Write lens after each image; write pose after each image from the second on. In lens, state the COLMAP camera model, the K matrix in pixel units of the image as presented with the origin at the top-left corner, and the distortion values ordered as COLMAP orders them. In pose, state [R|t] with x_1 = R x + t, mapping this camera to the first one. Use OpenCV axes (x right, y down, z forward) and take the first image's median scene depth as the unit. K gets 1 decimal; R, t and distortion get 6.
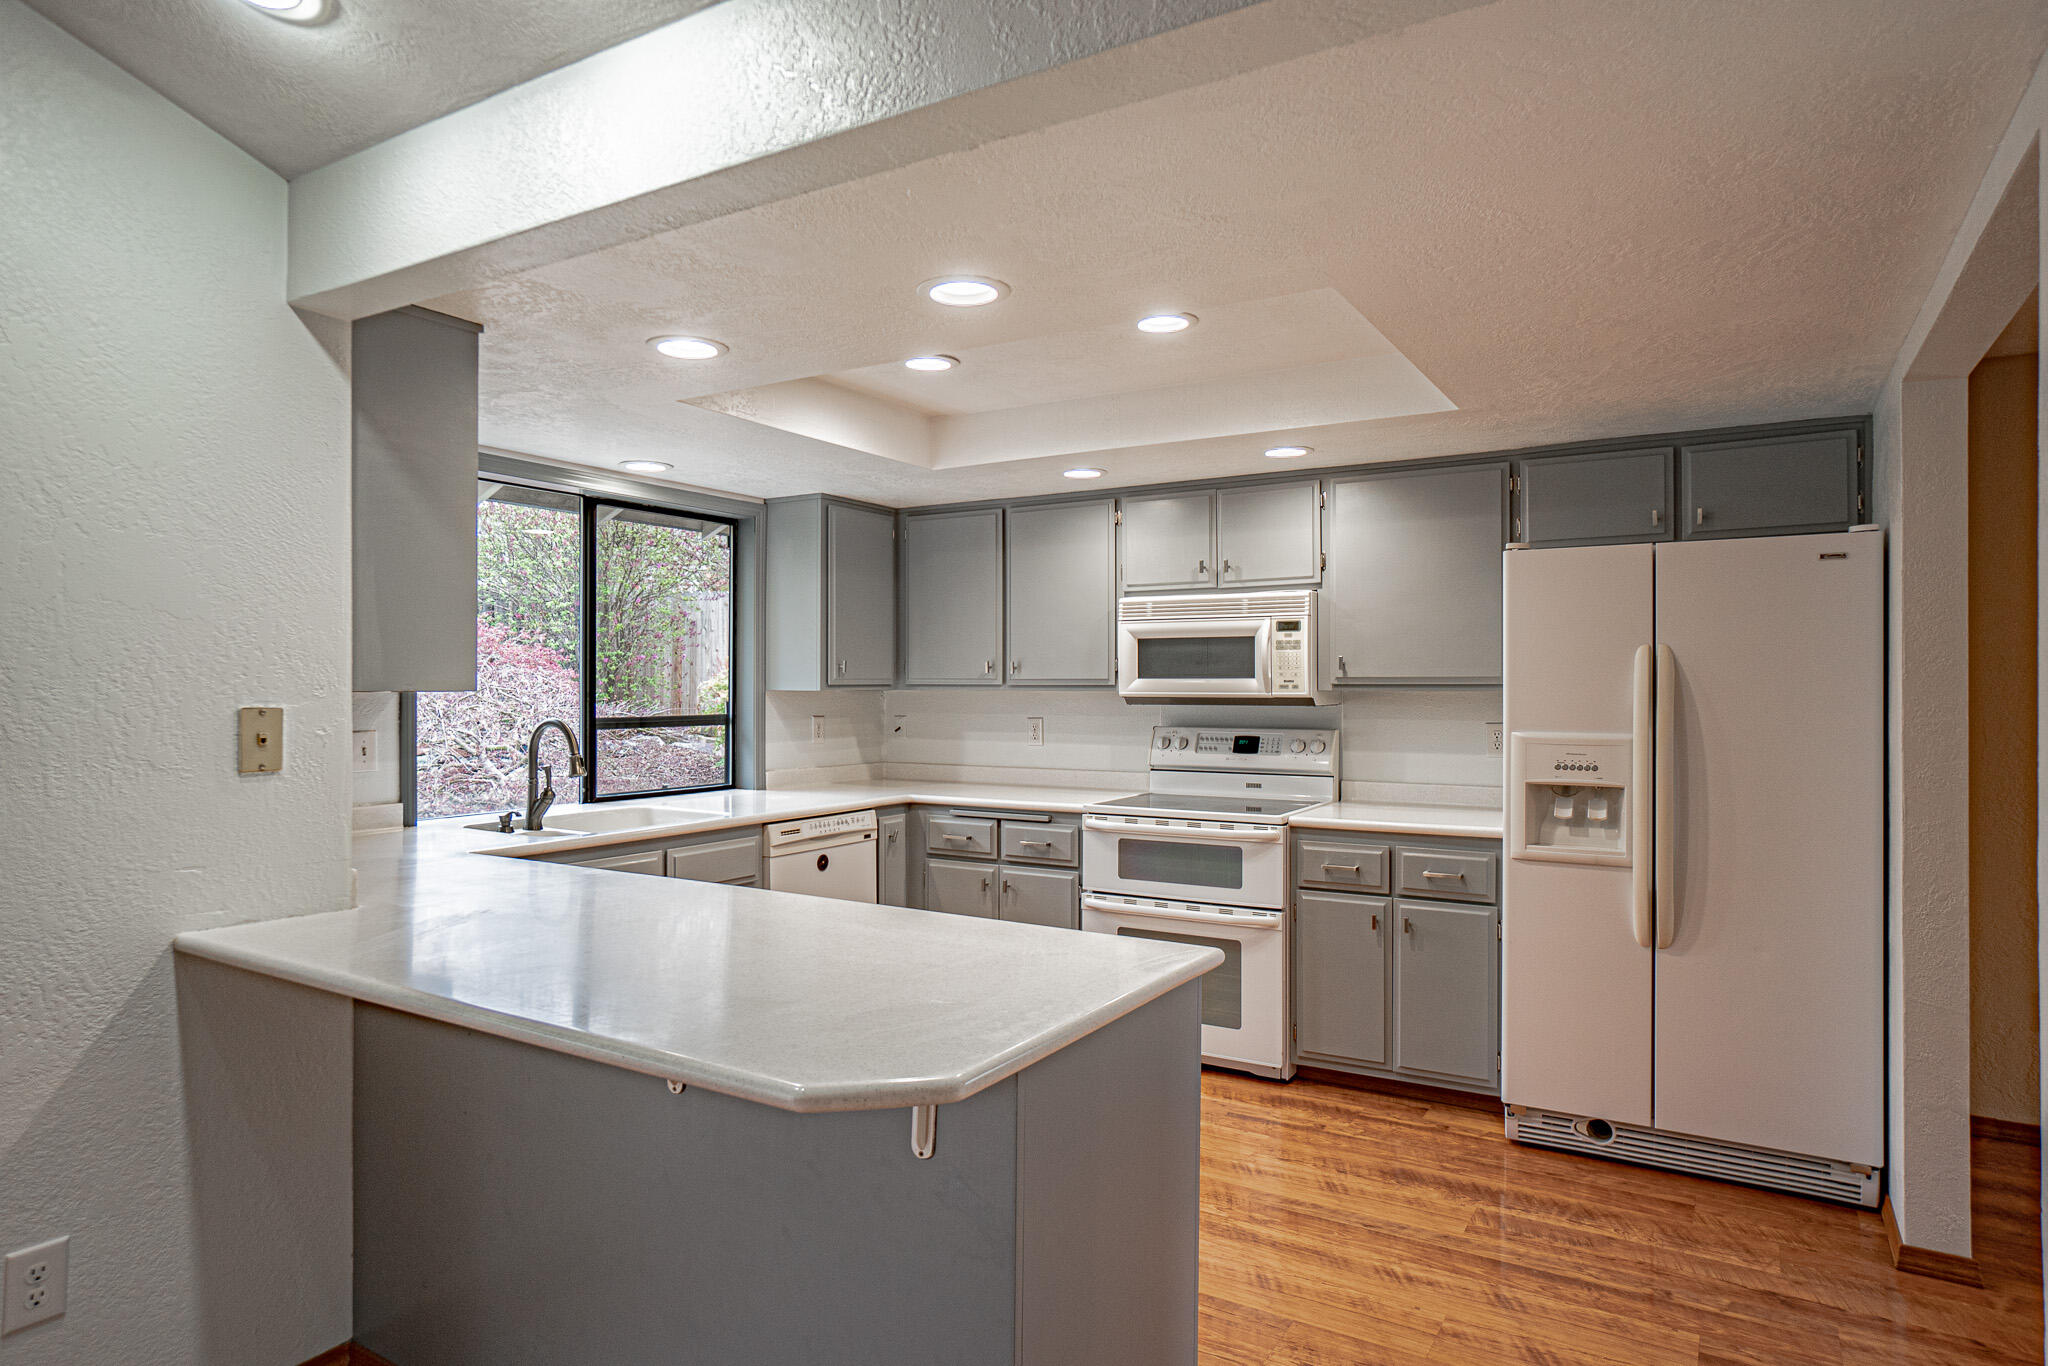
lens RADIAL K [[1204.6, 0, 1021.5], [0, 1204.6, 681.9], [0, 0, 1]] dist [-0.022211, 0.004399]
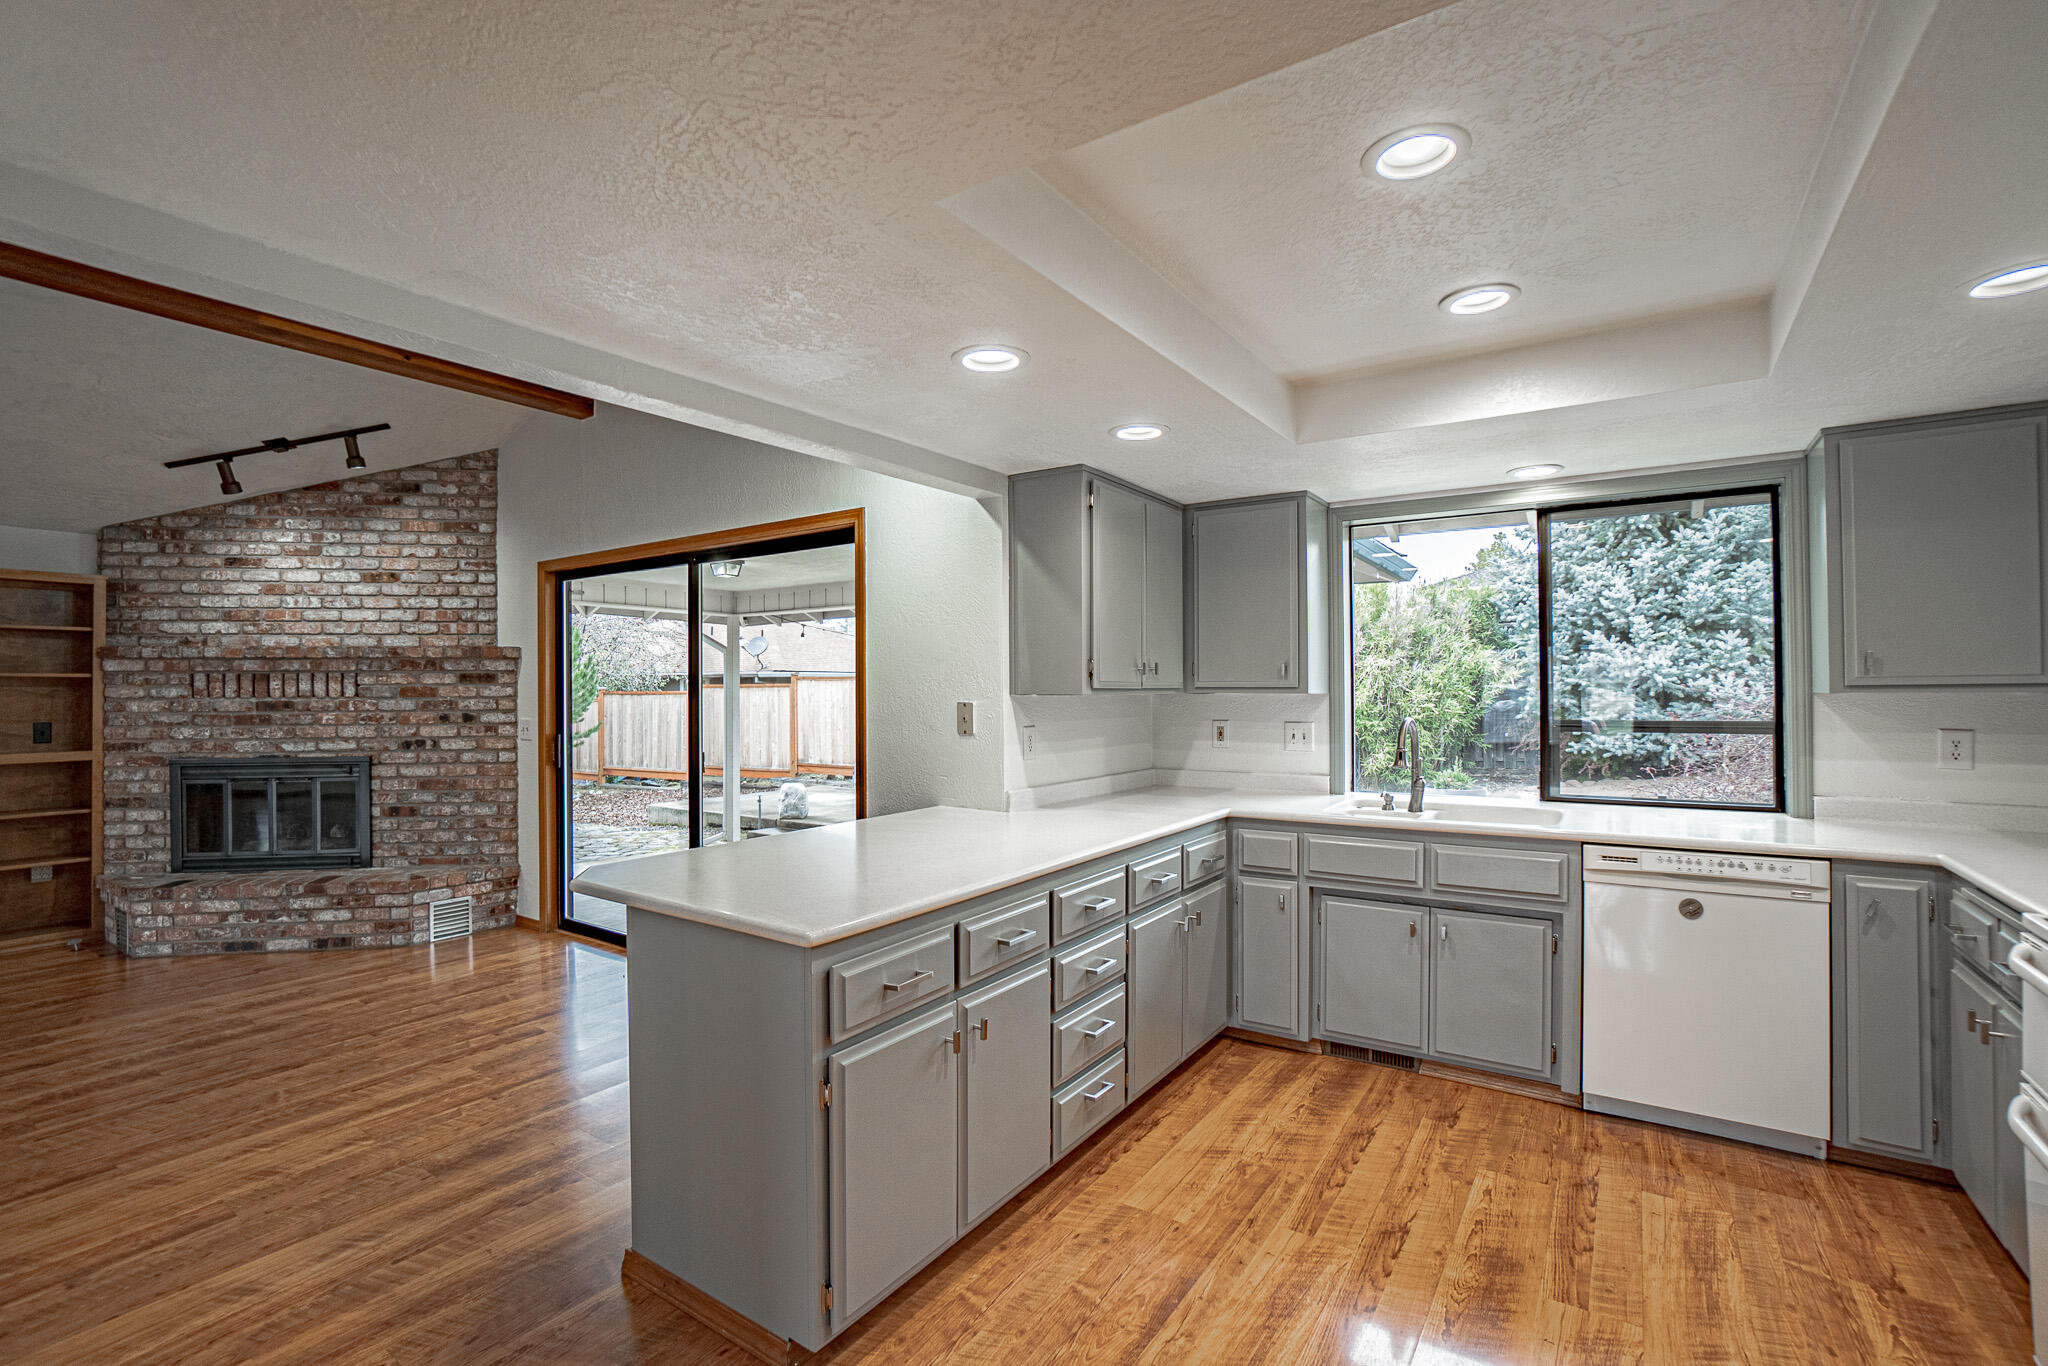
lens RADIAL K [[934.2, 0, 1013.8], [0, 934.2, 681.0], [0, 0, 1]] dist [-0.043736, 0.014142]
pose [[-0.062008, -0.010763, -0.998018, 0.474452], [0.008490, 0.999900, -0.011311, 0.001999], [0.998040, -0.009174, -0.061910, 0.594446]]
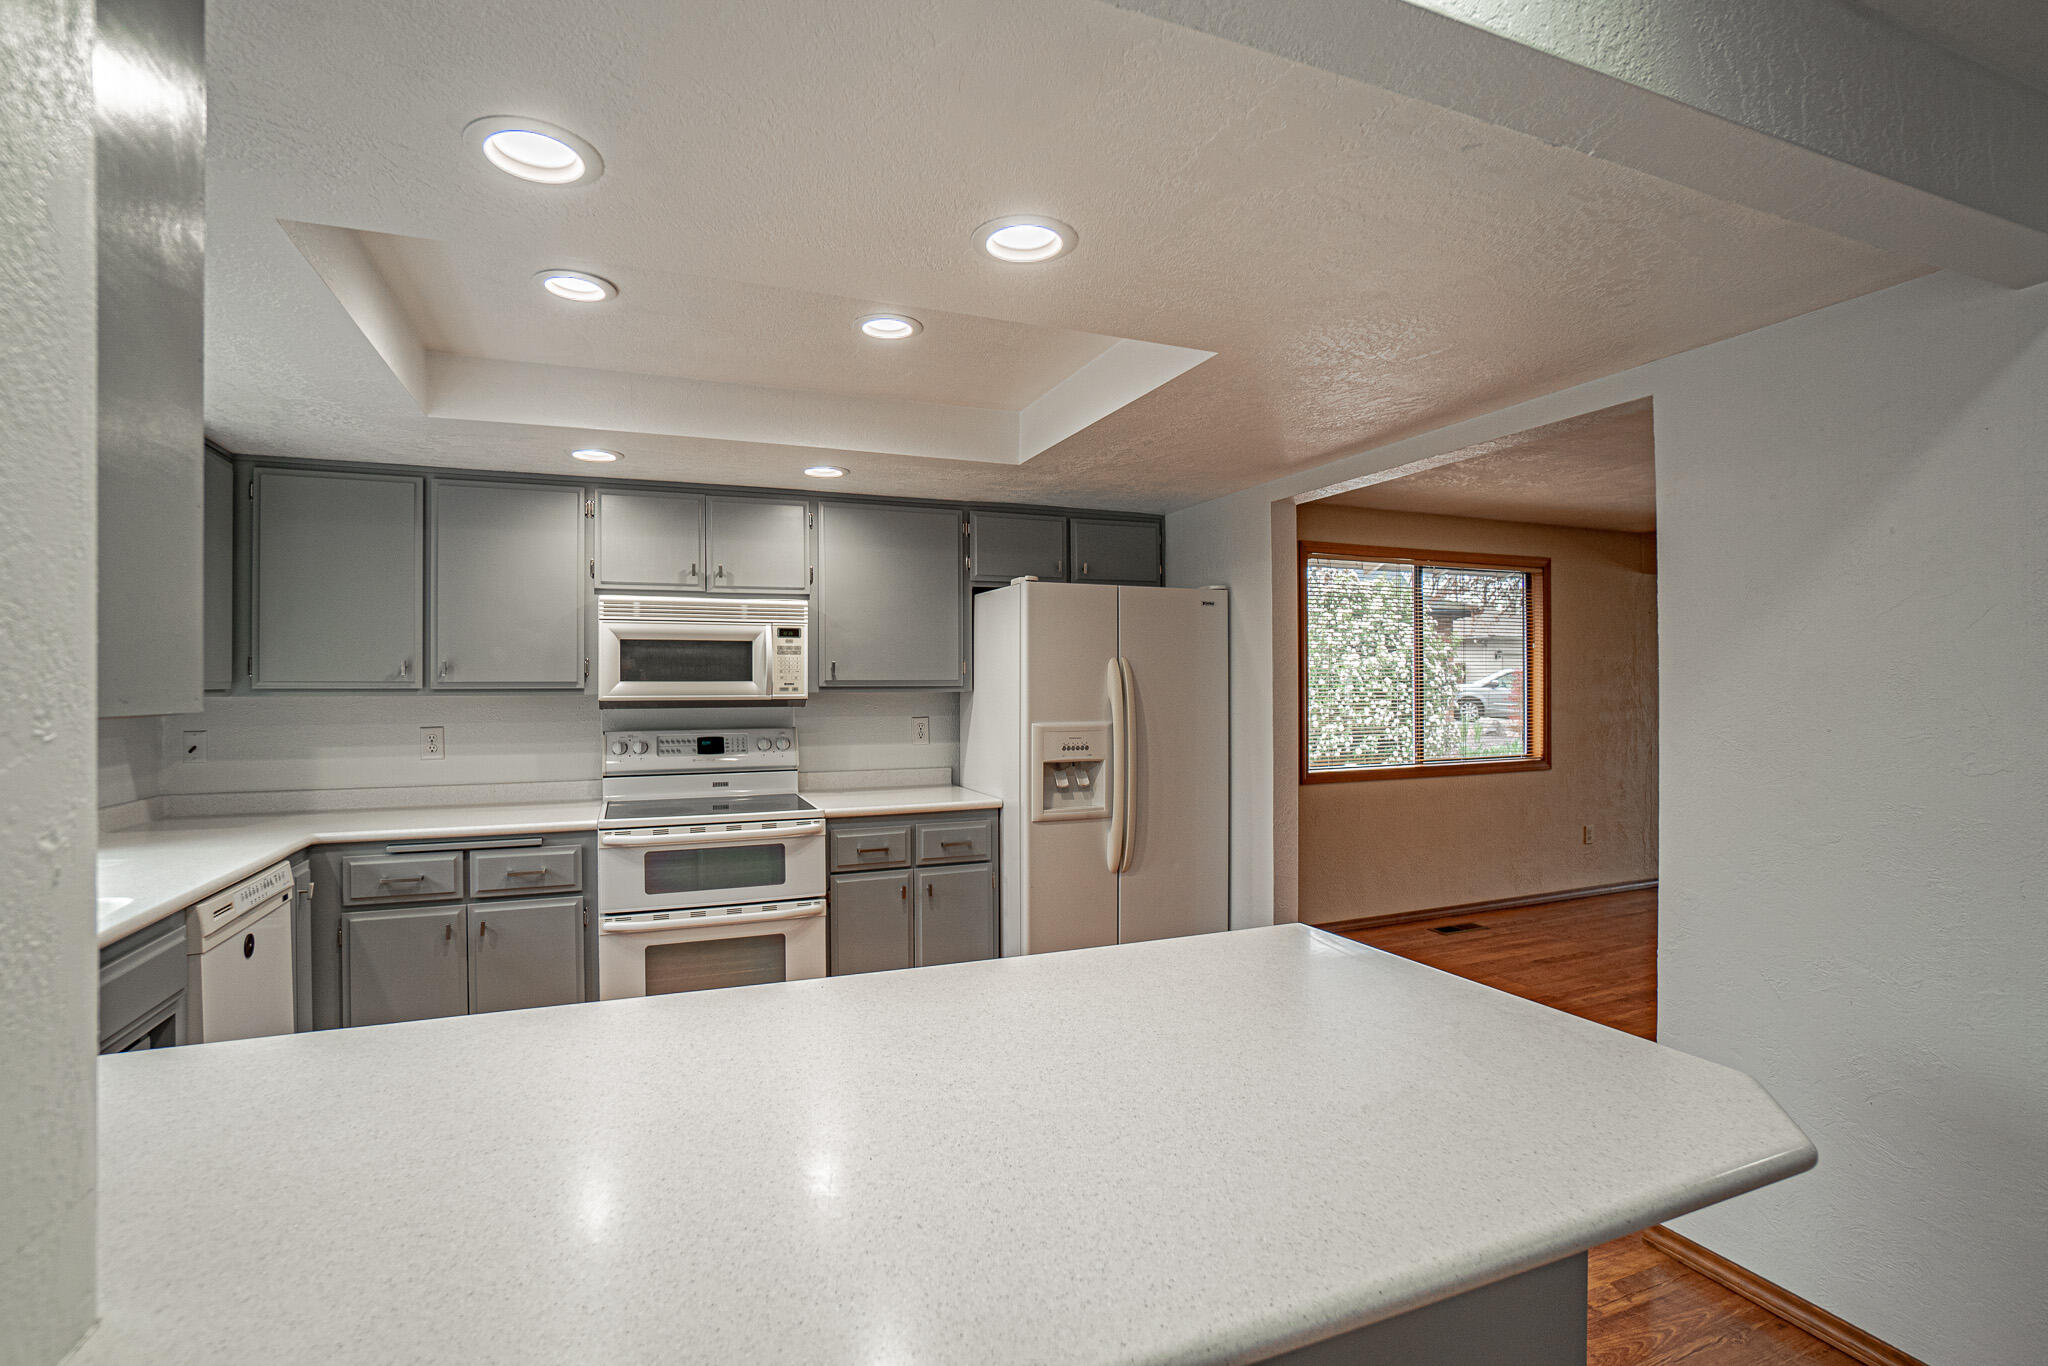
lens RADIAL K [[934.2, 0, 1000.4], [0, 934.2, 684.0], [0, 0, 1]] dist [-0.043736, 0.014142]
pose [[0.604016, -0.000055, 0.796973, -0.323011], [0.001899, 0.999997, -0.001369, 0.000931], [-0.796970, 0.002340, 0.604014, 0.341375]]
